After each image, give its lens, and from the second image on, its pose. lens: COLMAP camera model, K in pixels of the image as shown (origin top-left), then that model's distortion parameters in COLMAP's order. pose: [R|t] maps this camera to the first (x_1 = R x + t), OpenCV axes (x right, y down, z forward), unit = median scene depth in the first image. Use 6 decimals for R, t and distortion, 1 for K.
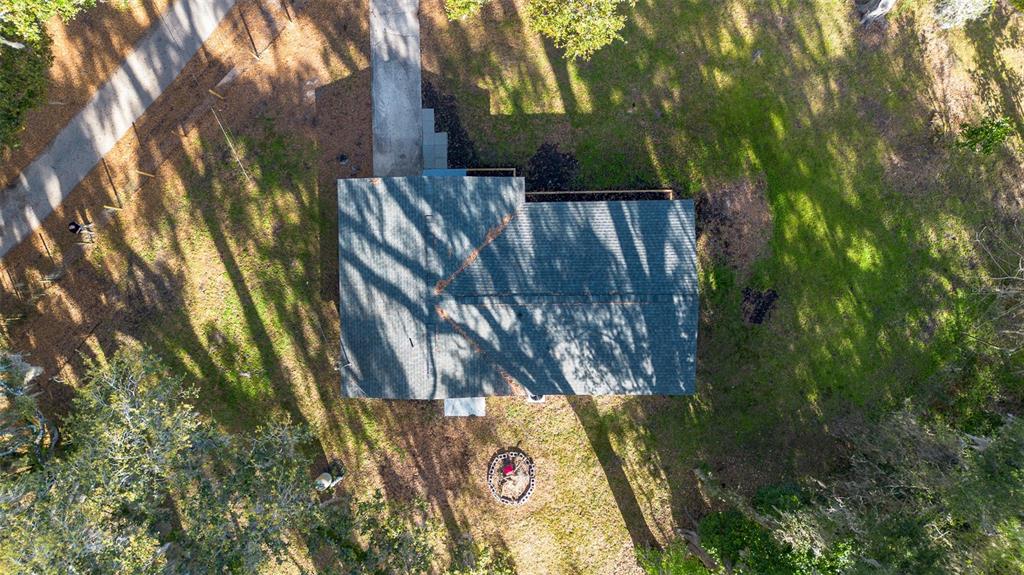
lens RADIAL K [[738.2, 0, 514.2], [0, 738.2, 289.2], [0, 0, 1]] dist [0.007195, -0.000208]
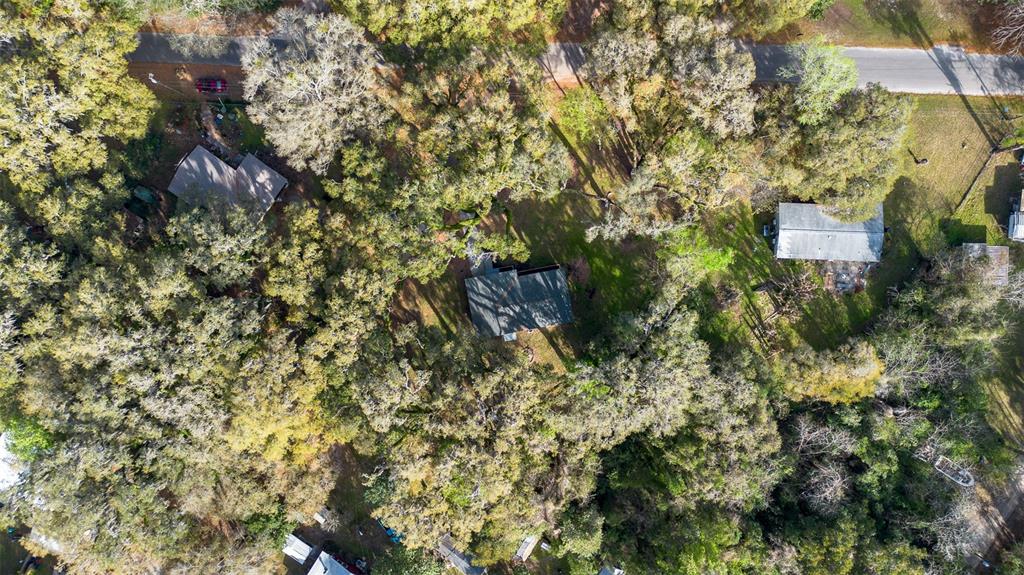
lens RADIAL K [[738.2, 0, 512.3], [0, 738.2, 286.3], [0, 0, 1]] dist [0.007195, -0.000208]
pose [[0.985082, -0.169595, -0.029179, 0.086283], [0.169414, 0.985507, -0.008605, -0.038716], [0.030215, 0.003533, 0.999537, -2.479671]]
